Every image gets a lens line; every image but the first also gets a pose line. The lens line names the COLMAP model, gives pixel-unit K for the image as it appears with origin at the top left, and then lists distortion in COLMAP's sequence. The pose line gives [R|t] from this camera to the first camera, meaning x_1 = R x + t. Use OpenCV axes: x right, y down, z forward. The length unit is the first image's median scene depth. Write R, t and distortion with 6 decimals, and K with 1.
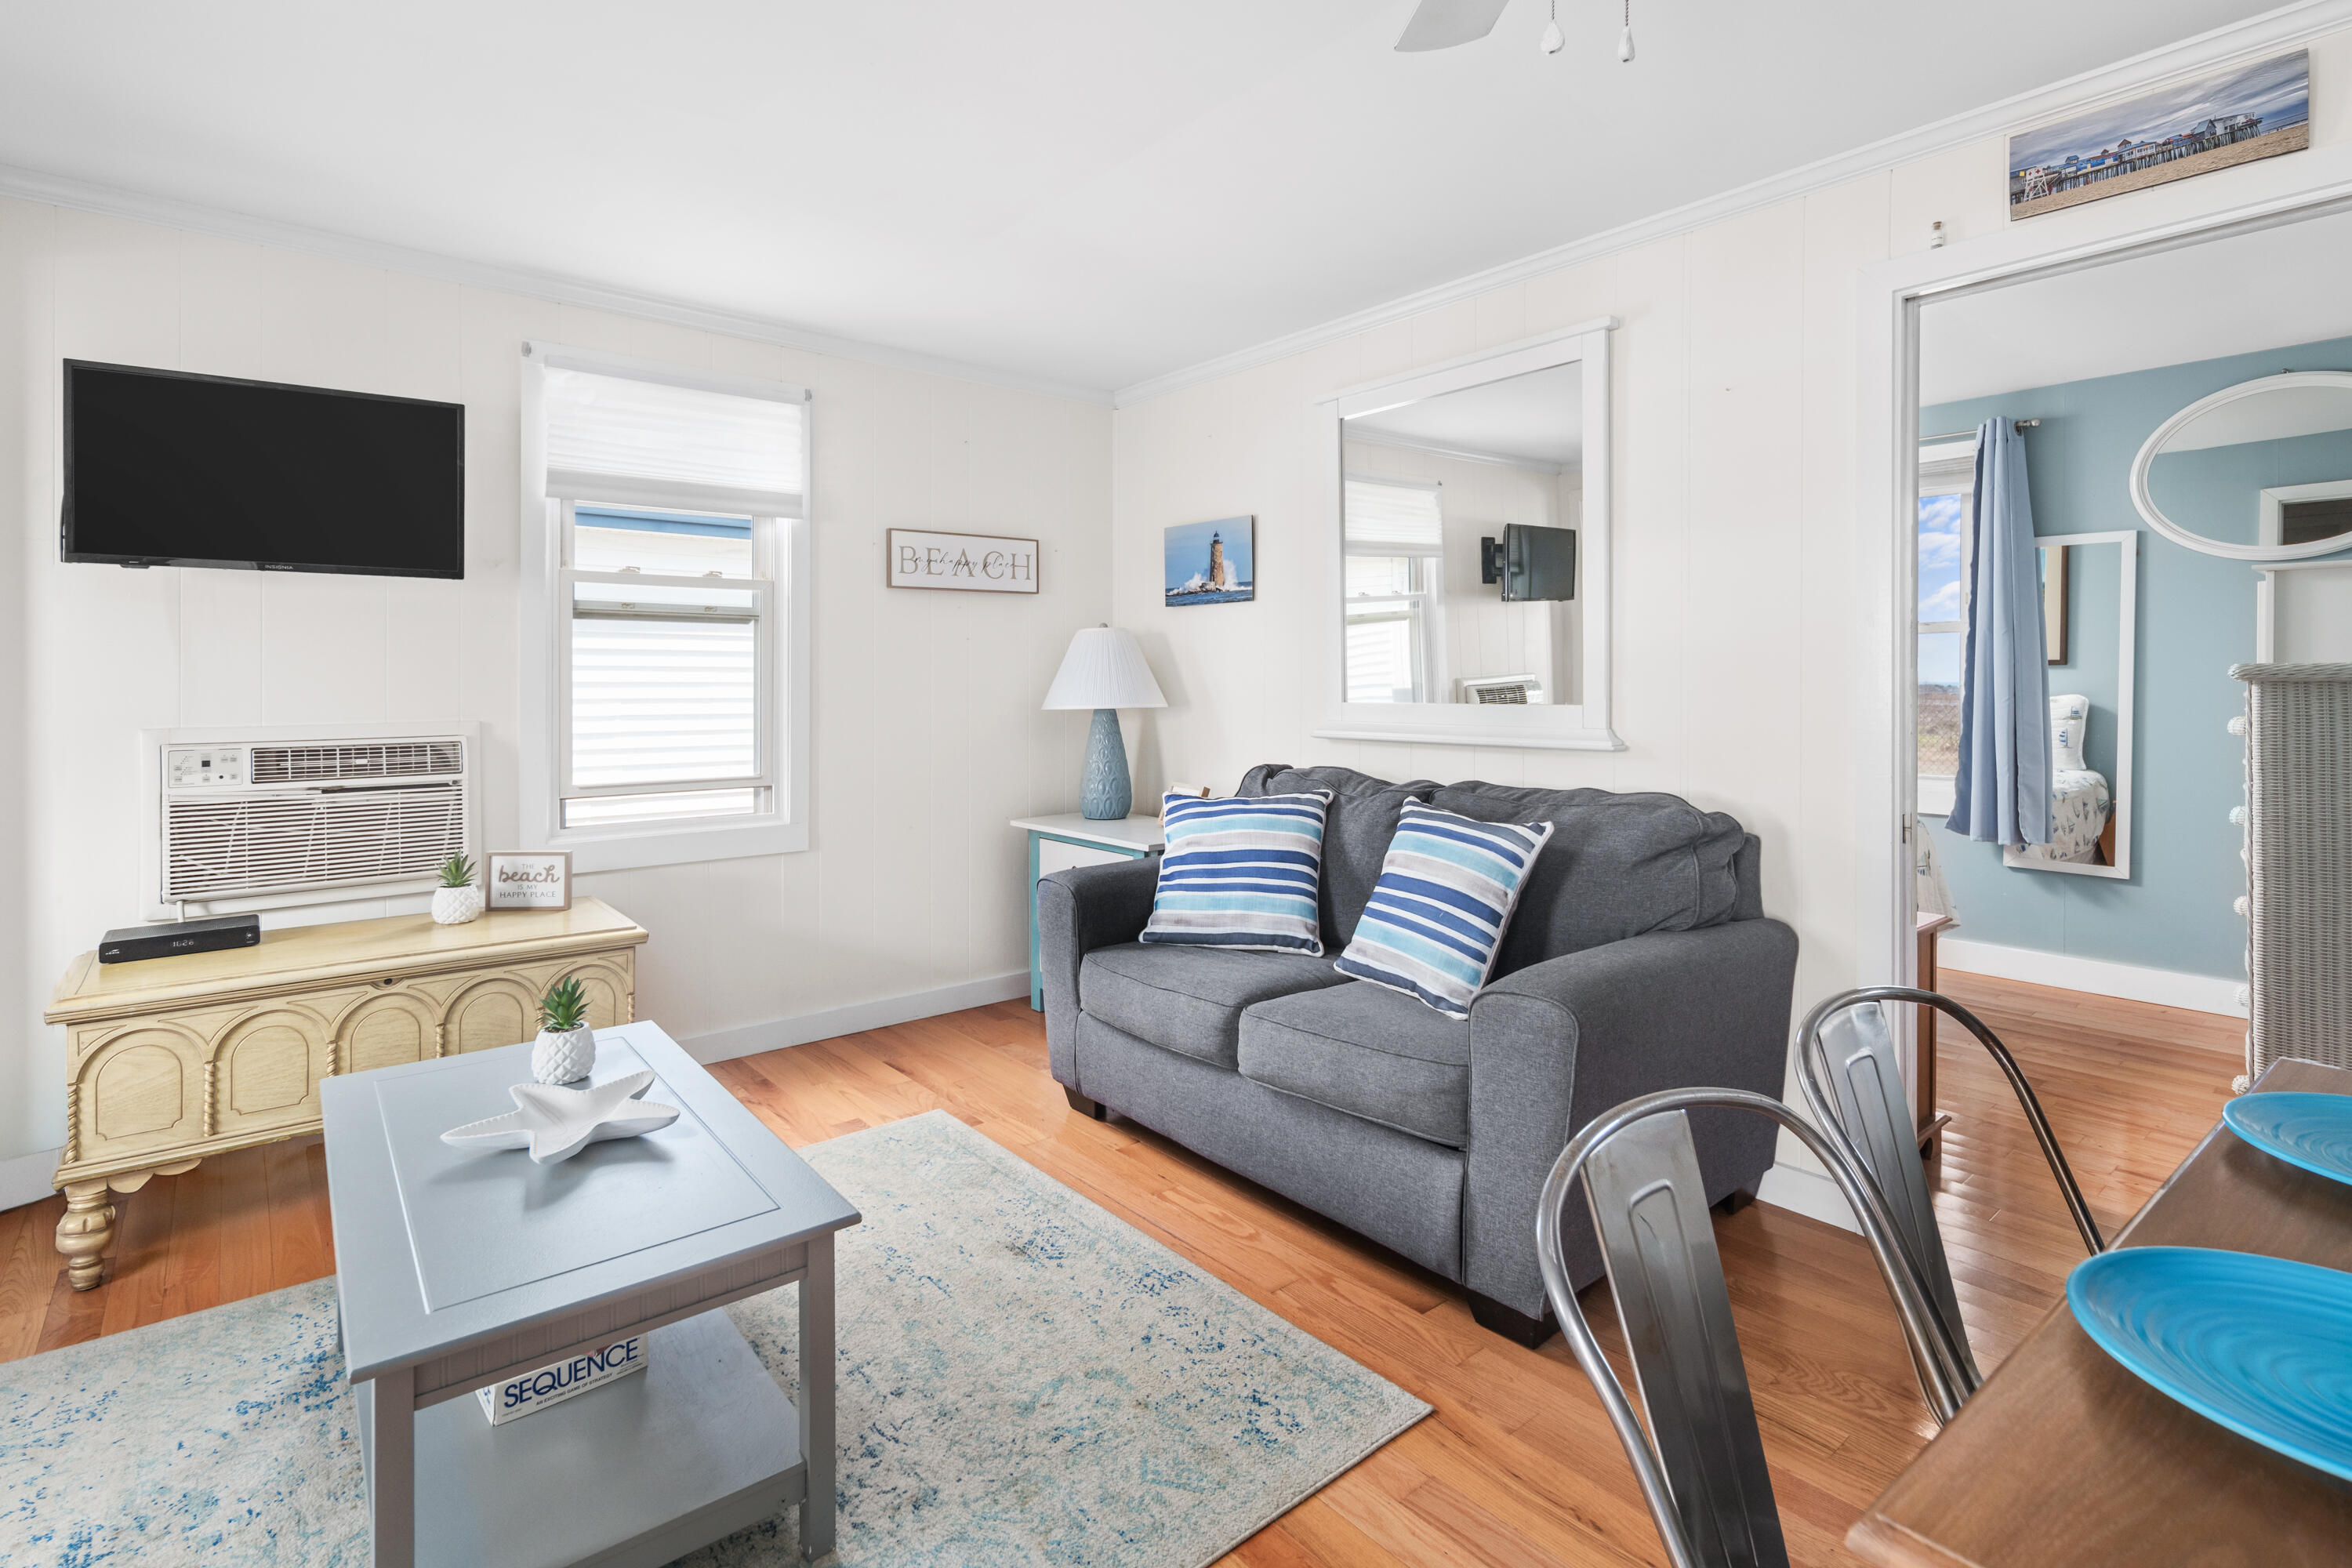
lens RADIAL K [[1082.3, 0, 1176.0], [0, 1082.3, 698.5], [0, 0, 1]] dist [0.000032, 0.000026]
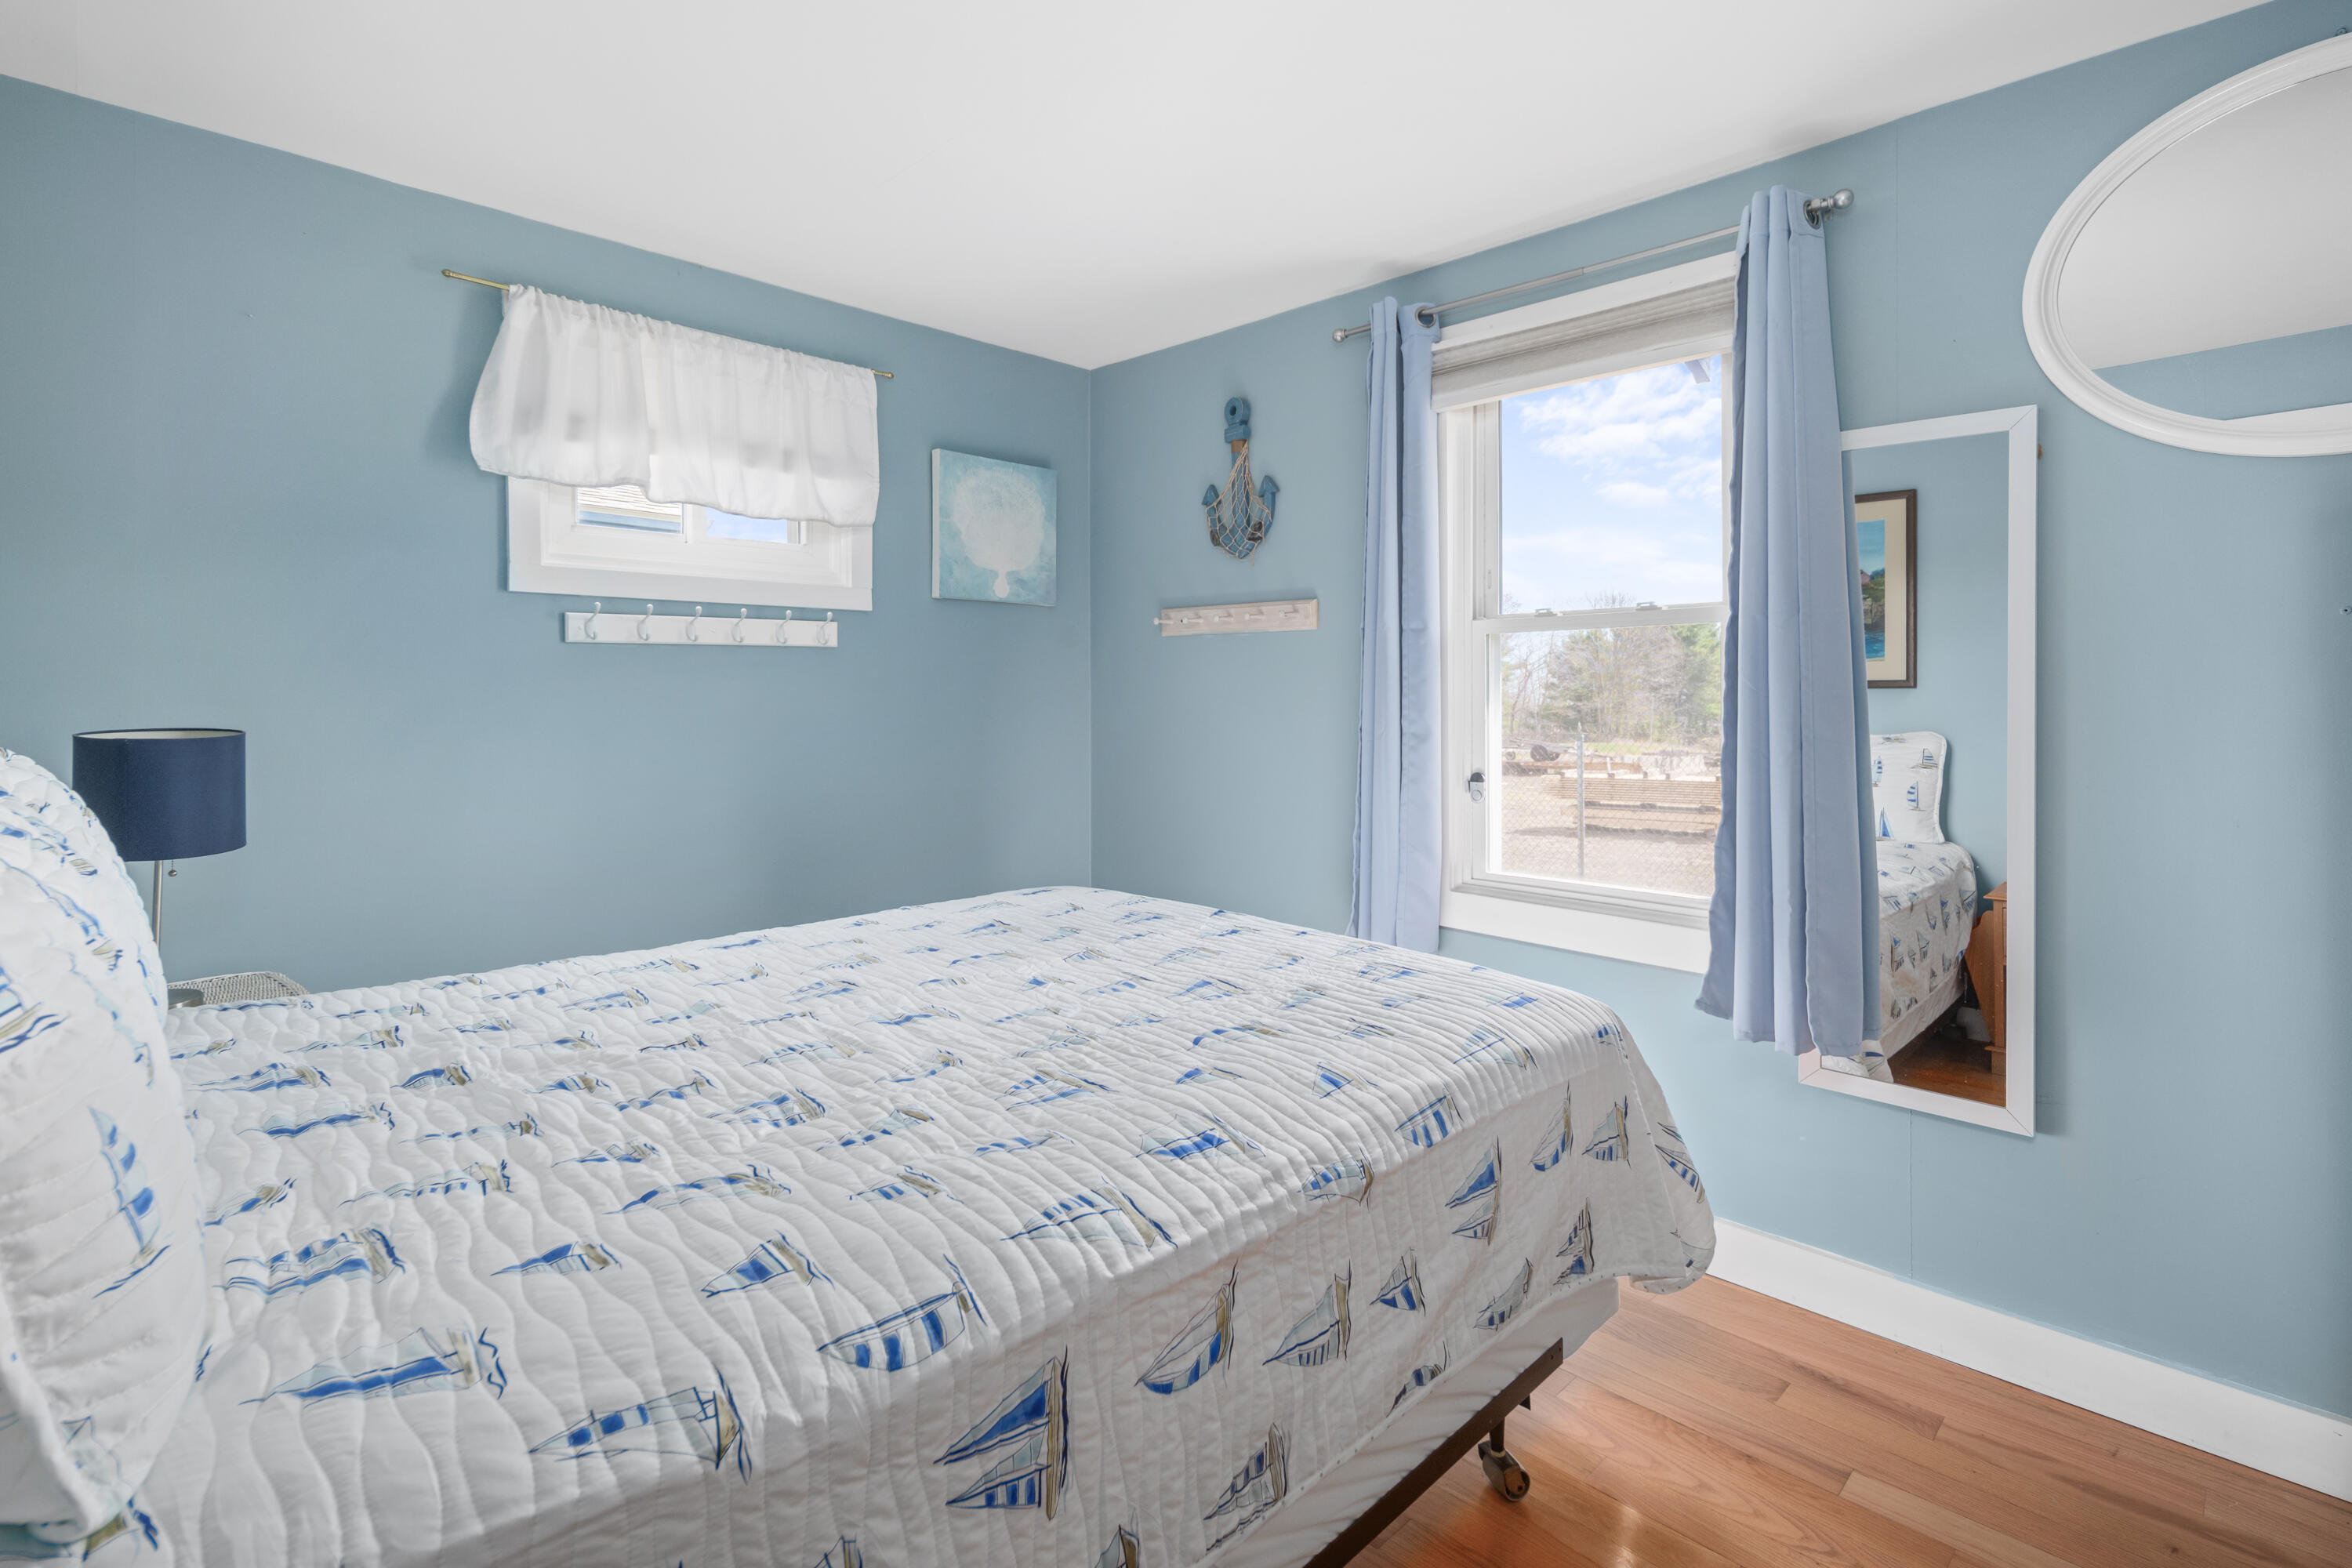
lens RADIAL K [[1082.3, 0, 1176.0], [0, 1082.3, 698.5], [0, 0, 1]] dist [0.000032, 0.000026]
pose [[0.996245, 0.000092, 0.086576, 0.425343], [0.001745, 0.999775, -0.021146, -0.013188], [-0.086558, 0.021217, 0.996021, 0.511166]]
